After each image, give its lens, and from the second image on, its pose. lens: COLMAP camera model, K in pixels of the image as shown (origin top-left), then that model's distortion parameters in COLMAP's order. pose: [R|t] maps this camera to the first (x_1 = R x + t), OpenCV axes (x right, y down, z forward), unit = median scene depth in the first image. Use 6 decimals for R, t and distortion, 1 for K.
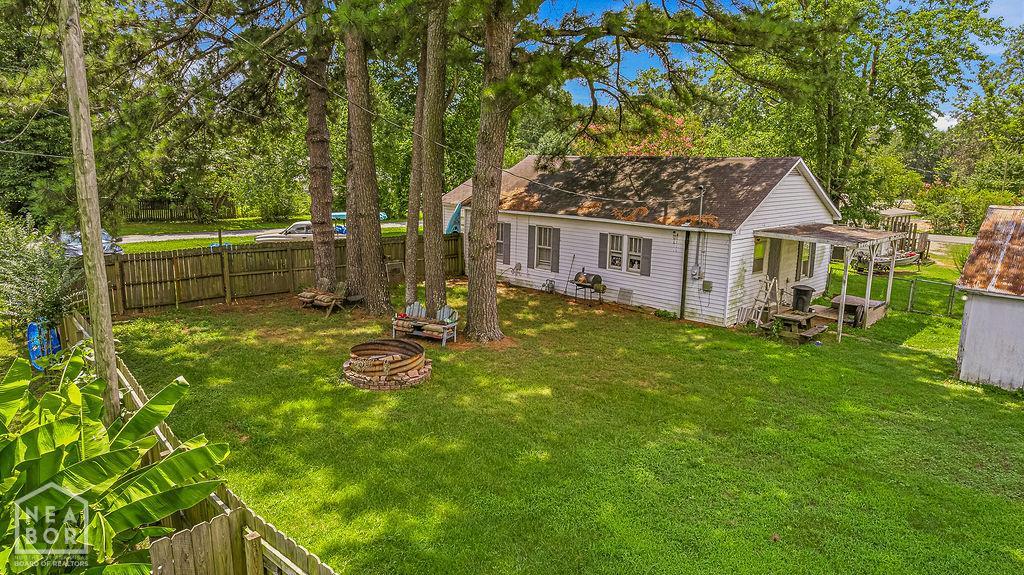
lens RADIAL K [[677.5, 0, 511.9], [0, 677.5, 288.6], [0, 0, 1]] dist [-0.004043, -0.000006]
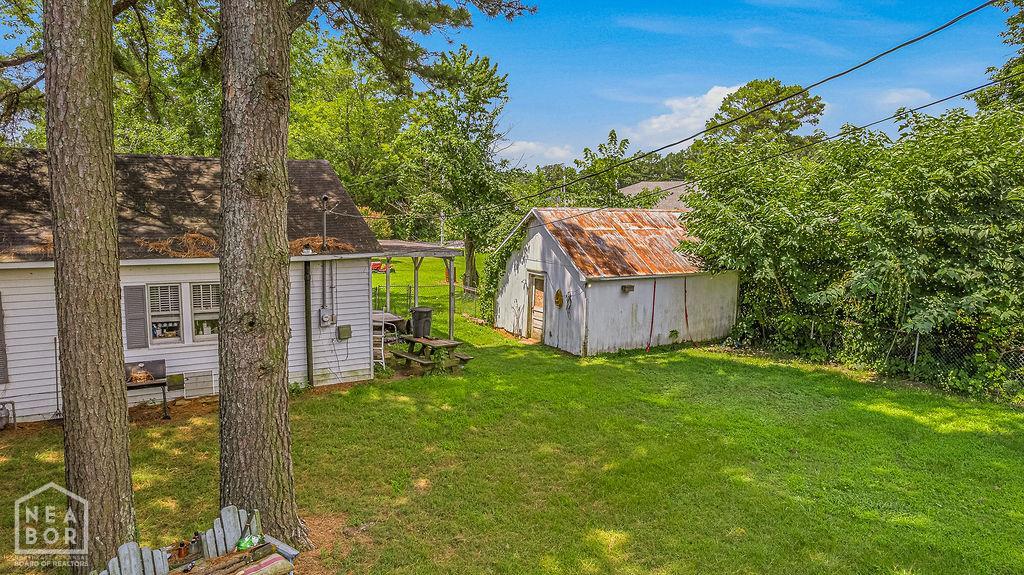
lens RADIAL K [[677.5, 0, 511.6], [0, 677.5, 286.0], [0, 0, 1]] dist [-0.004043, -0.000006]
pose [[0.234358, -0.146330, 0.961074, -0.363132], [0.166429, 0.980051, 0.108635, -0.102039], [-0.957798, 0.134491, 0.254036, 0.636614]]
